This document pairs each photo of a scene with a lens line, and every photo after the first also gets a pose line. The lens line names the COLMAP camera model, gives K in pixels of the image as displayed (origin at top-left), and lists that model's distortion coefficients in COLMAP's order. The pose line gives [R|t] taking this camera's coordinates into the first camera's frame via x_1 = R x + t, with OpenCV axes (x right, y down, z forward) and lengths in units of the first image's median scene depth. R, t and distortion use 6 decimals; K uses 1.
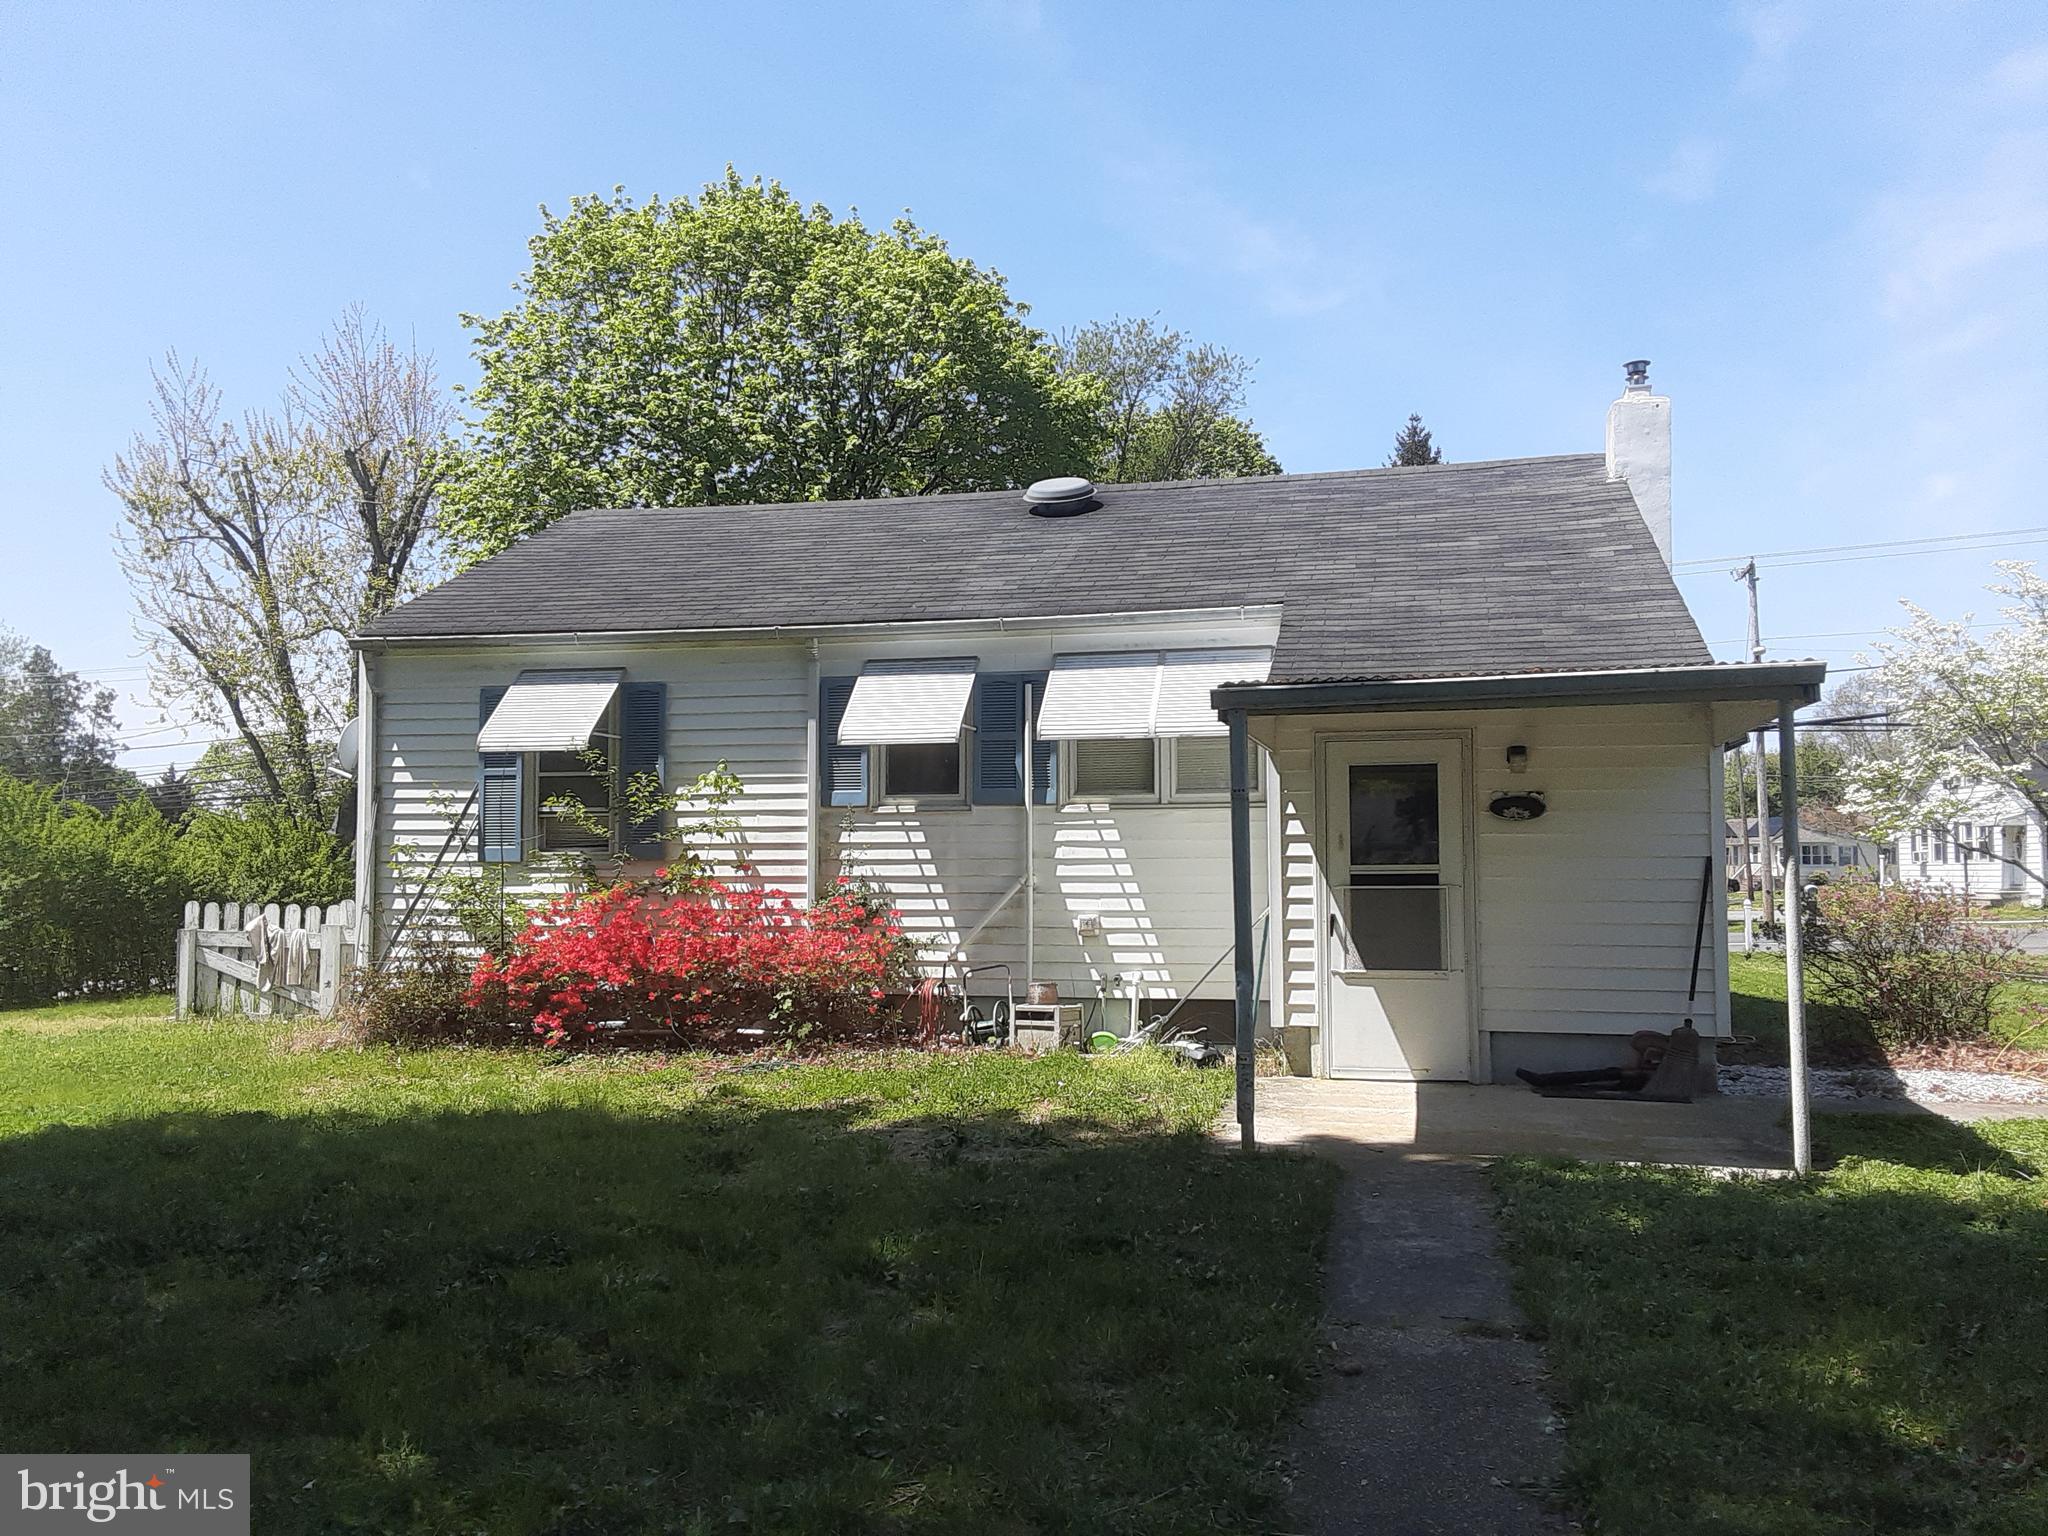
lens RADIAL K [[1666.0, 0, 1014.8], [0, 1666.0, 797.3], [0, 0, 1]] dist [0.141522, -0.227653]
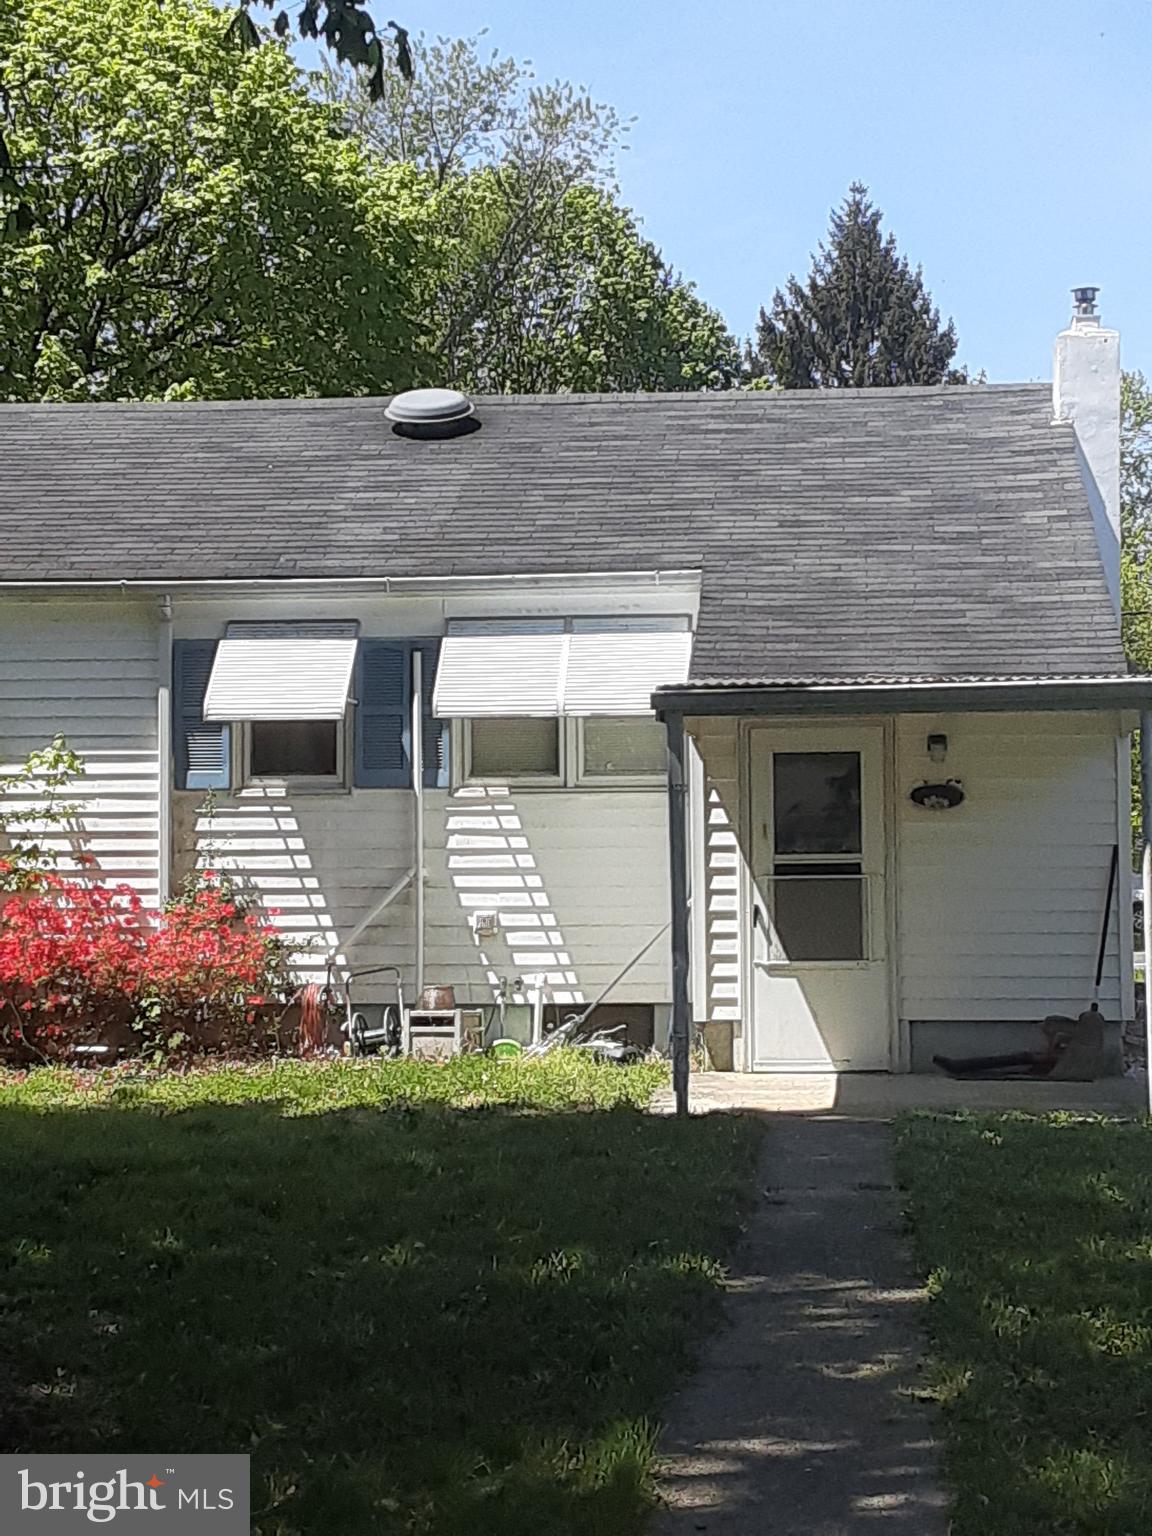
lens RADIAL K [[2752.8, 0, 576.0], [0, 2752.8, 768.0], [0, 0, 1]] dist [-0.006324, 1.494552]
pose [[0.991519, 0.001508, 0.129951, -0.099620], [-0.002622, 0.999961, 0.008403, -0.018839], [-0.129933, -0.008673, 0.991485, -0.467302]]
